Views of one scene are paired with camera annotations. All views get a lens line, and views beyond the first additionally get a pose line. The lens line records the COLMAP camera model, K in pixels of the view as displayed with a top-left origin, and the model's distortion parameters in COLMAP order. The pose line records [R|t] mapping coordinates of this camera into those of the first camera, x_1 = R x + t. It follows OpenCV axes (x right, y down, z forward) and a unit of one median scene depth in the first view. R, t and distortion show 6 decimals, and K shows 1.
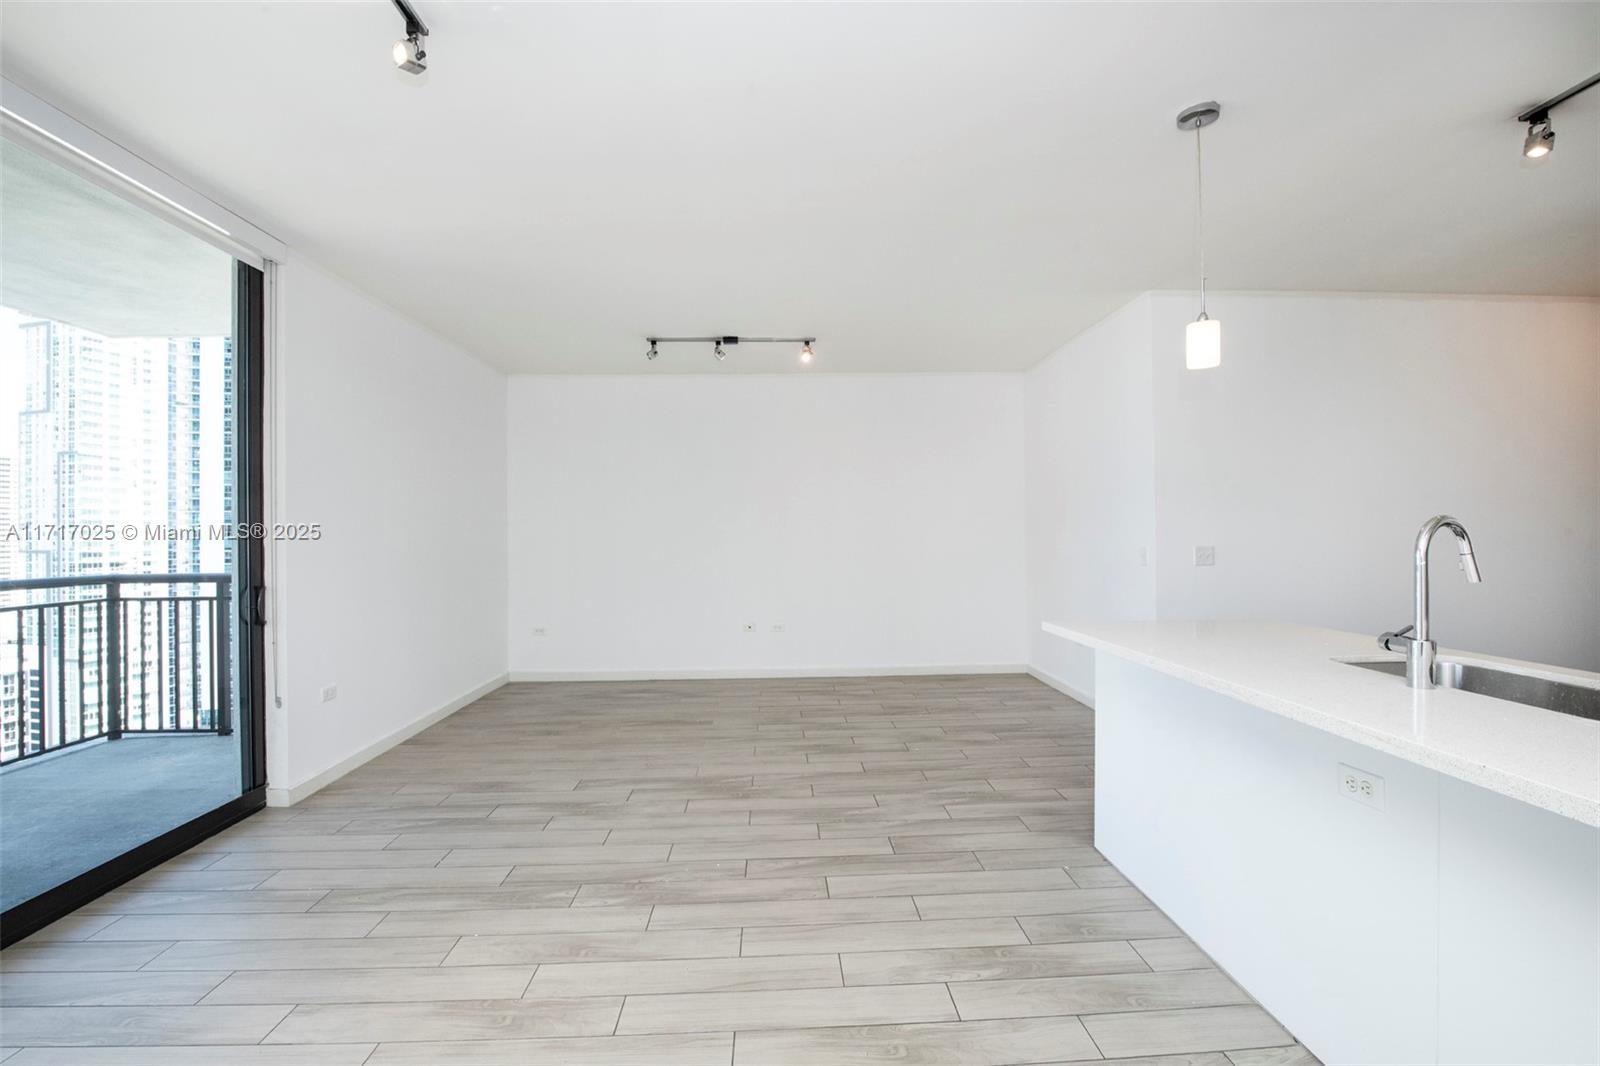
lens RADIAL K [[658.5, 0, 800.0], [0, 658.5, 533.0], [0, 0, 1]] dist [-0.016127, -0.000804]
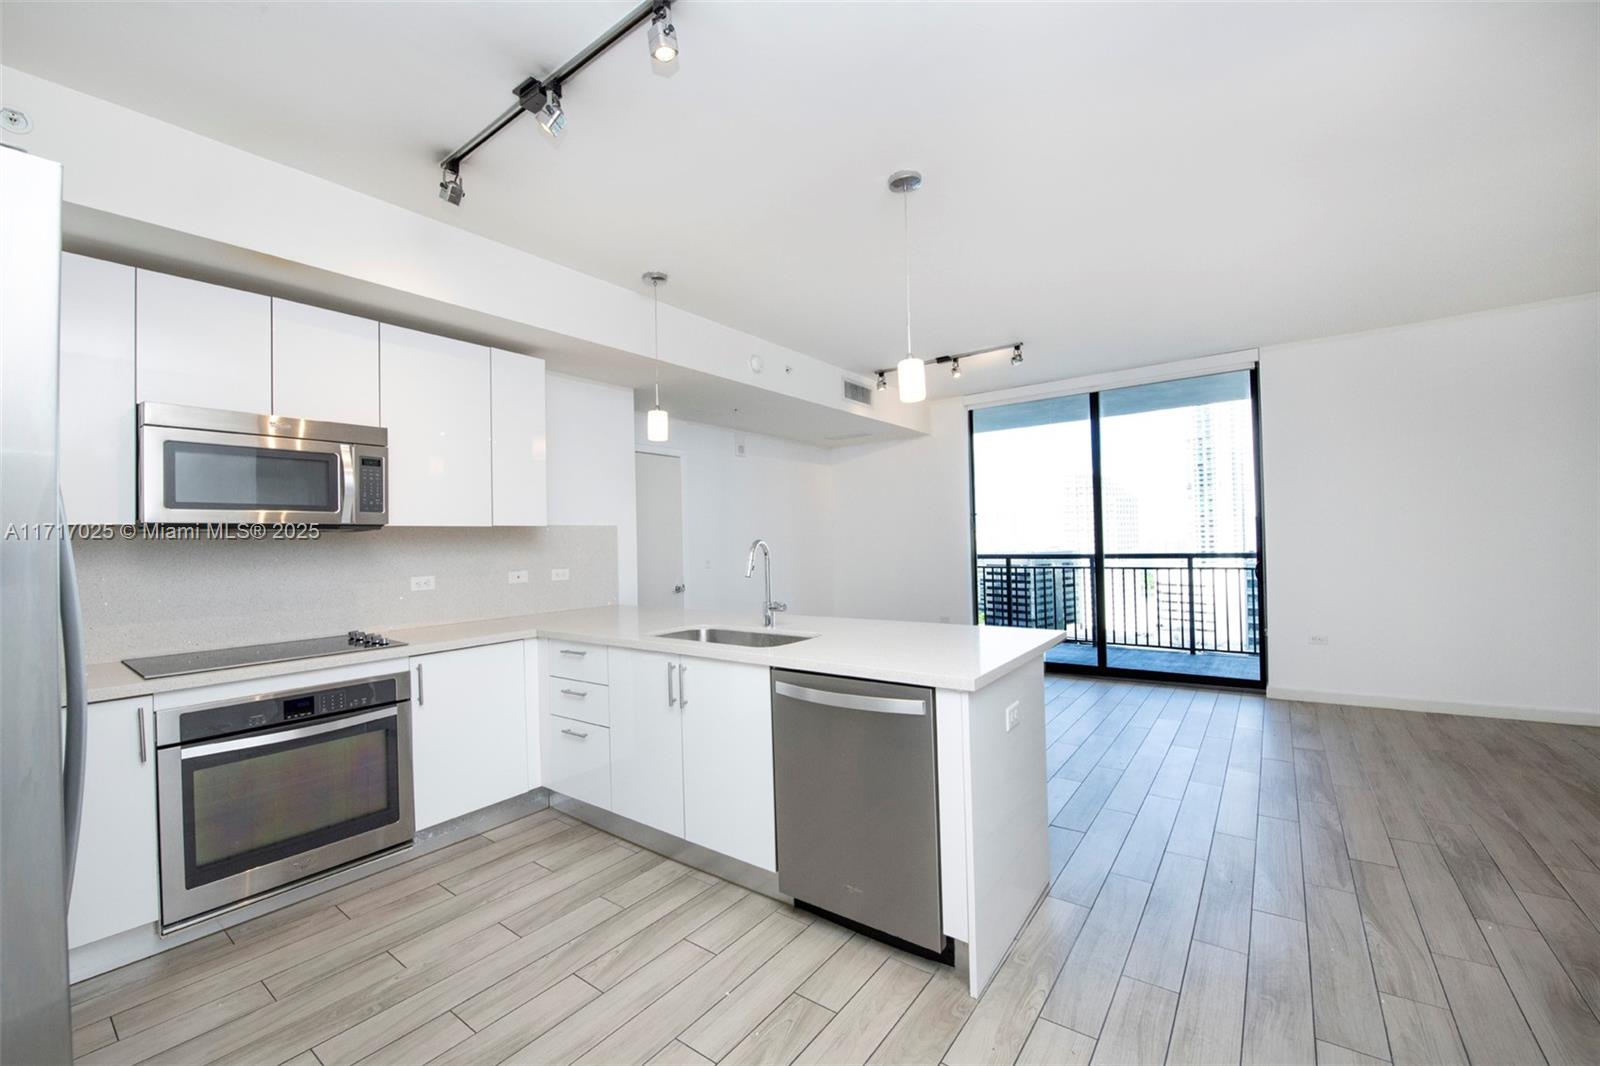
lens RADIAL K [[642.0, 0, 801.0], [0, 642.0, 534.8], [0, 0, 1]] dist [-0.010268, -0.004086]
pose [[-0.628848, 0.017797, -0.777325, 1.140377], [0.033263, 0.999439, -0.004027, -0.014070], [0.776817, -0.028388, -0.629087, 1.093765]]
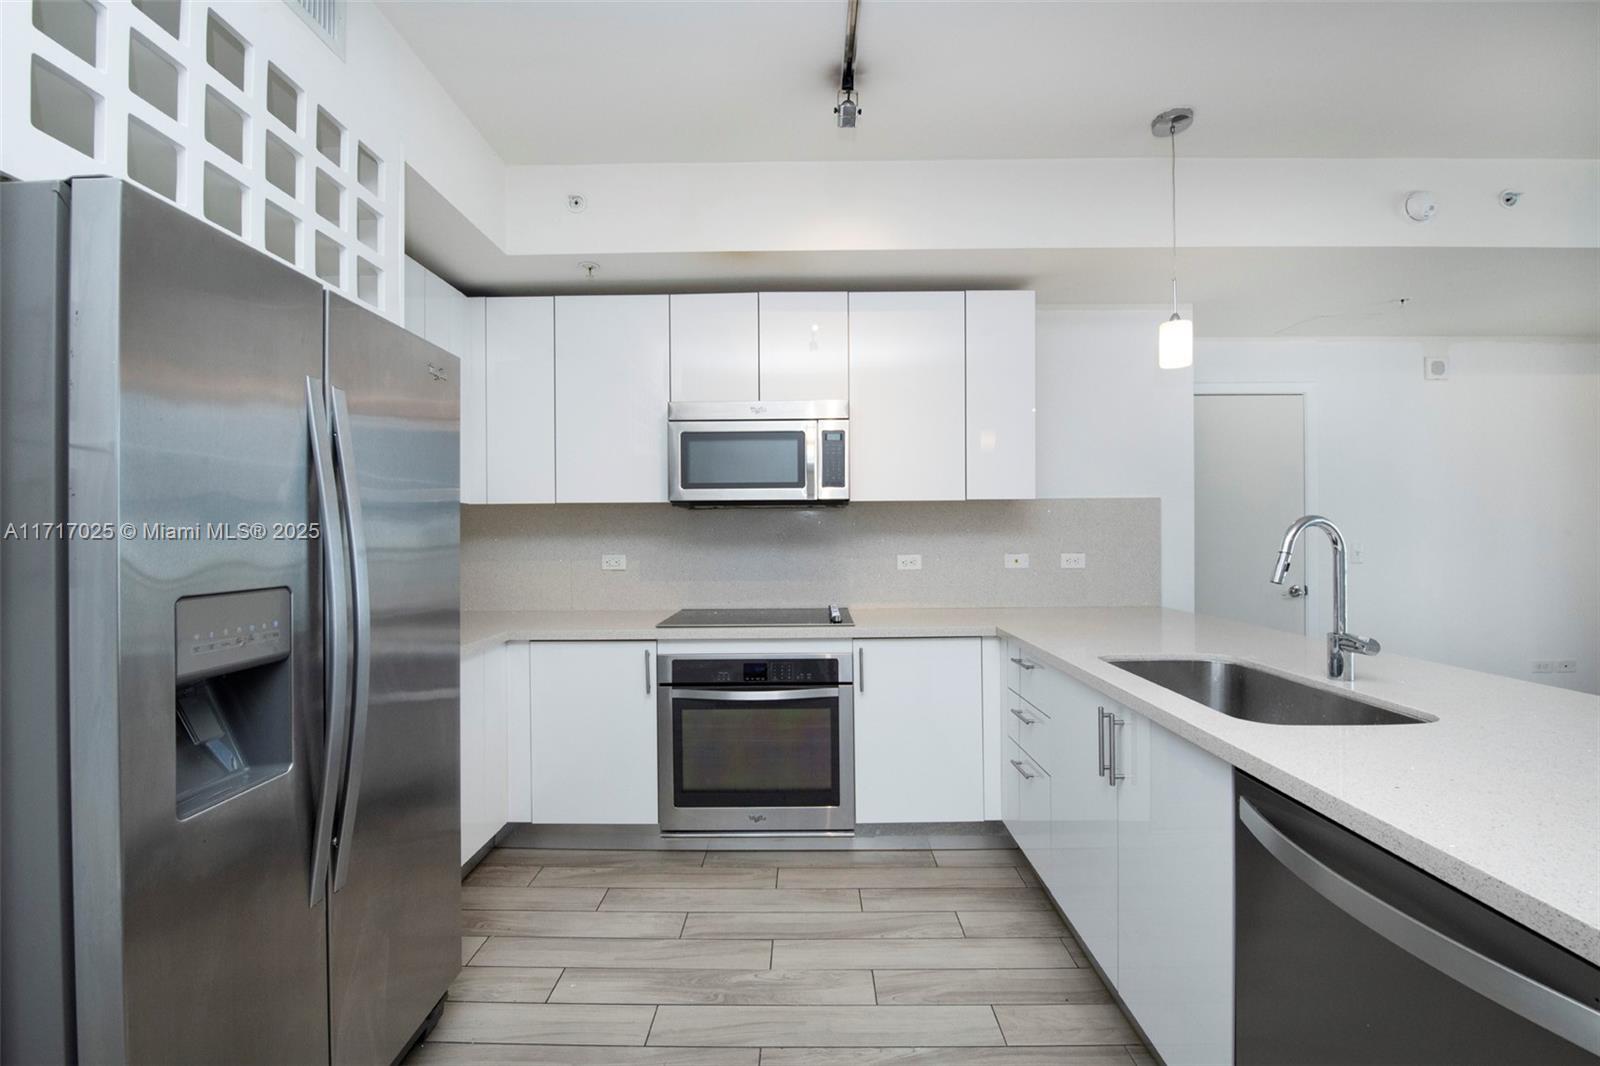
lens RADIAL K [[678.0, 0, 800.0], [0, 678.0, 533.0], [0, 0, 1]] dist [-0.015001, -0.000340]
pose [[-0.998466, 0.017609, 0.052487, 0.837349], [0.017453, 0.999842, -0.003435, -0.004027], [-0.052539, -0.002513, -0.998616, 1.007523]]
